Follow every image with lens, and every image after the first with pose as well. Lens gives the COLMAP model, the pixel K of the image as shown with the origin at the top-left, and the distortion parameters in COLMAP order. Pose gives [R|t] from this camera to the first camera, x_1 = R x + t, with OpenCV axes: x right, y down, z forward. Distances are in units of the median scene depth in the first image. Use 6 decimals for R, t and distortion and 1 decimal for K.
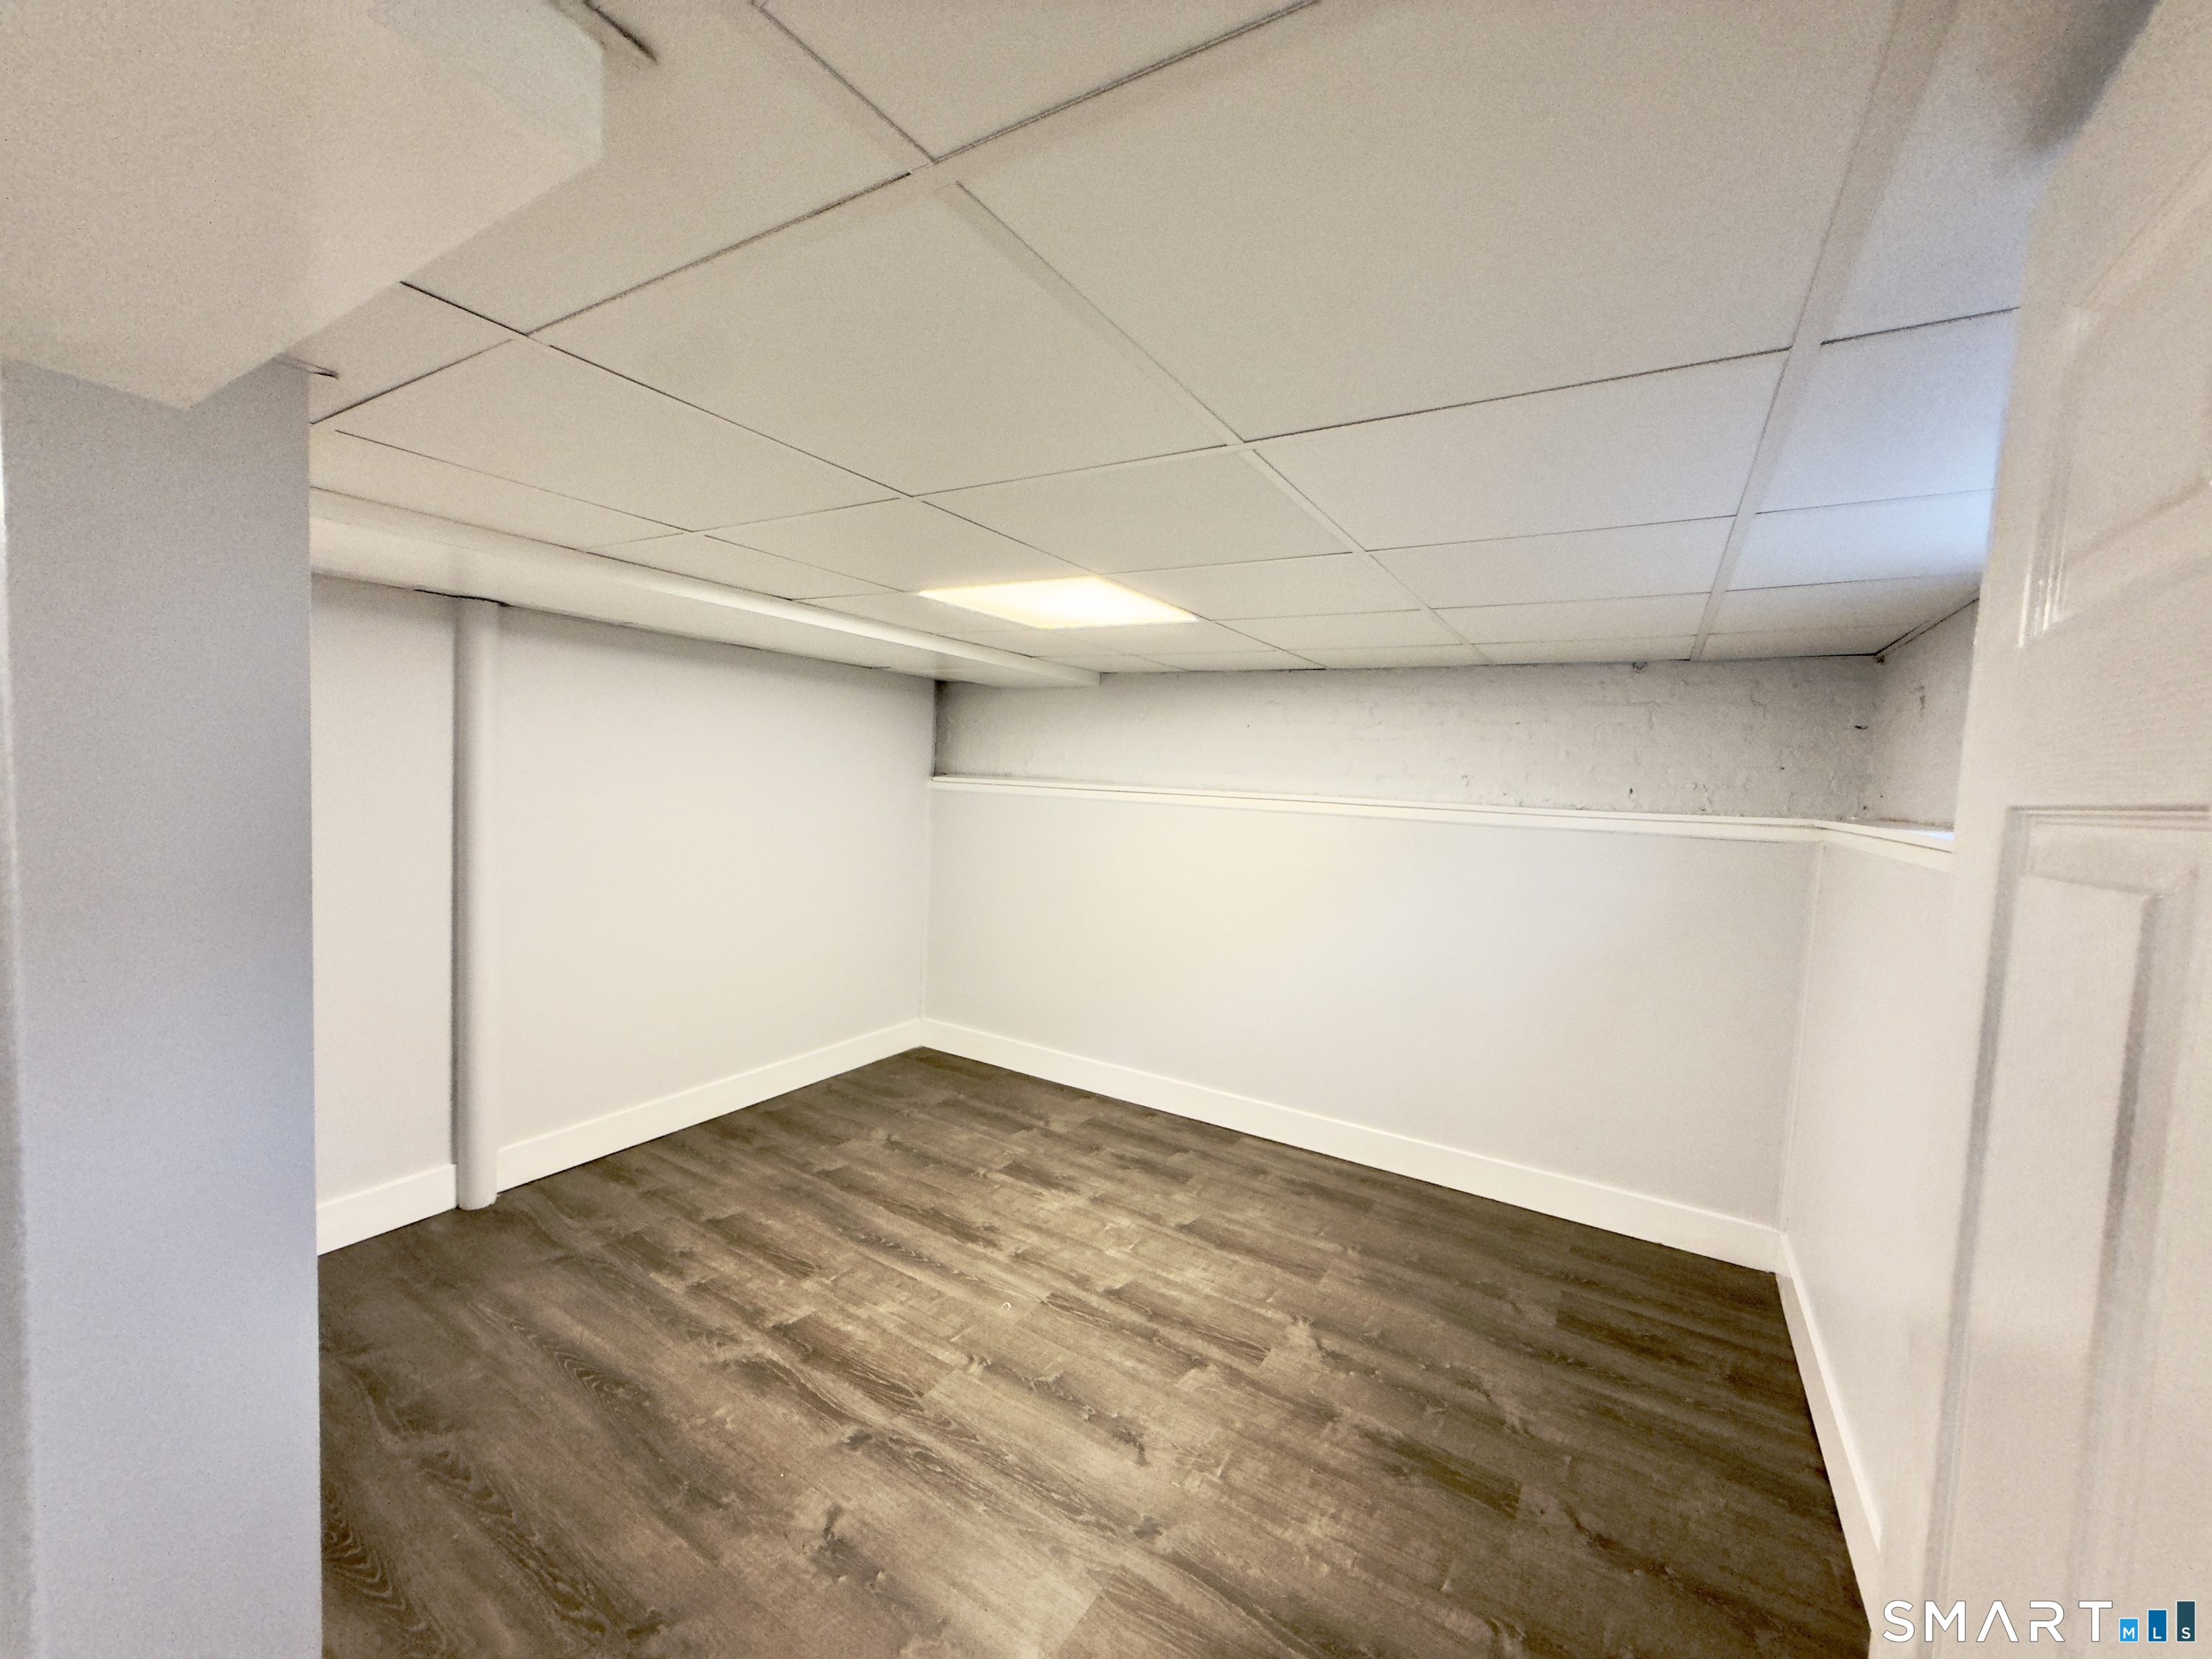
lens RADIAL K [[884.7, 0, 1106.8], [0, 884.7, 830.8], [0, 0, 1]] dist [0.000575, -0.000021]
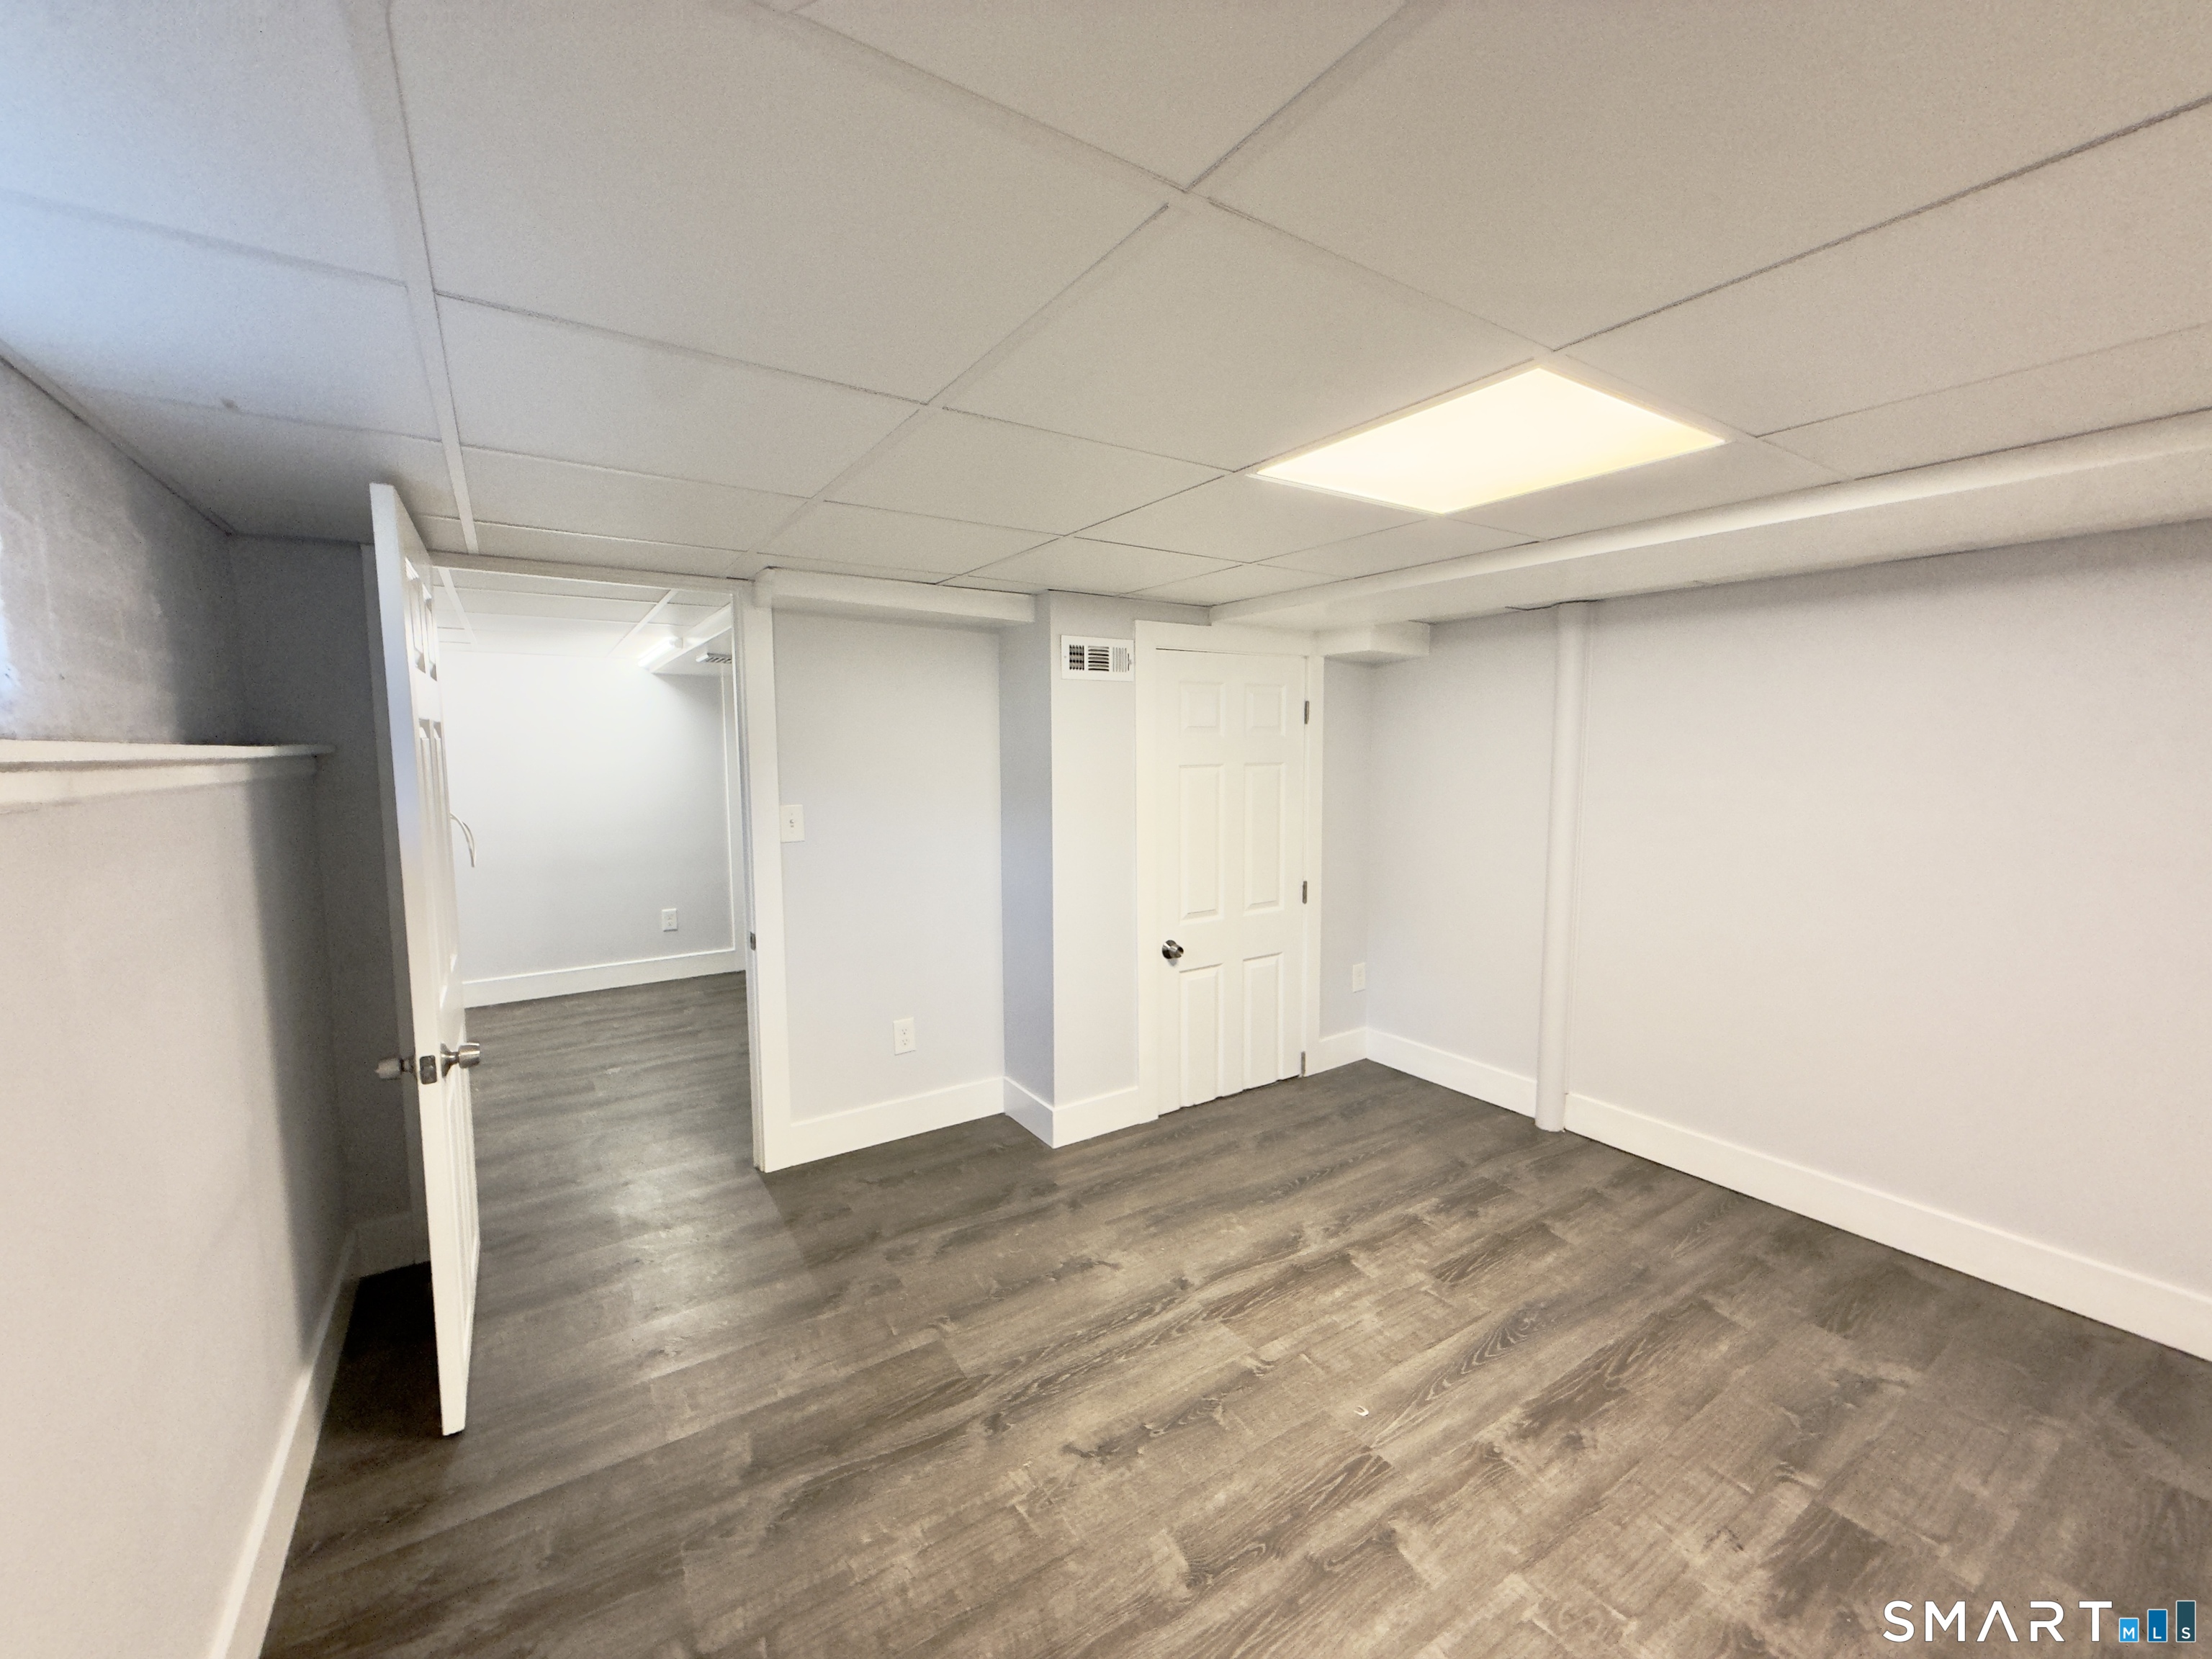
lens RADIAL K [[884.7, 0, 1106.8], [0, 884.7, 830.8], [0, 0, 1]] dist [0.000575, -0.000021]
pose [[-0.421783, 0.039983, -0.905815, 0.709190], [-0.076308, 0.993918, 0.079404, -0.018428], [0.903480, 0.102612, -0.416166, 1.132429]]
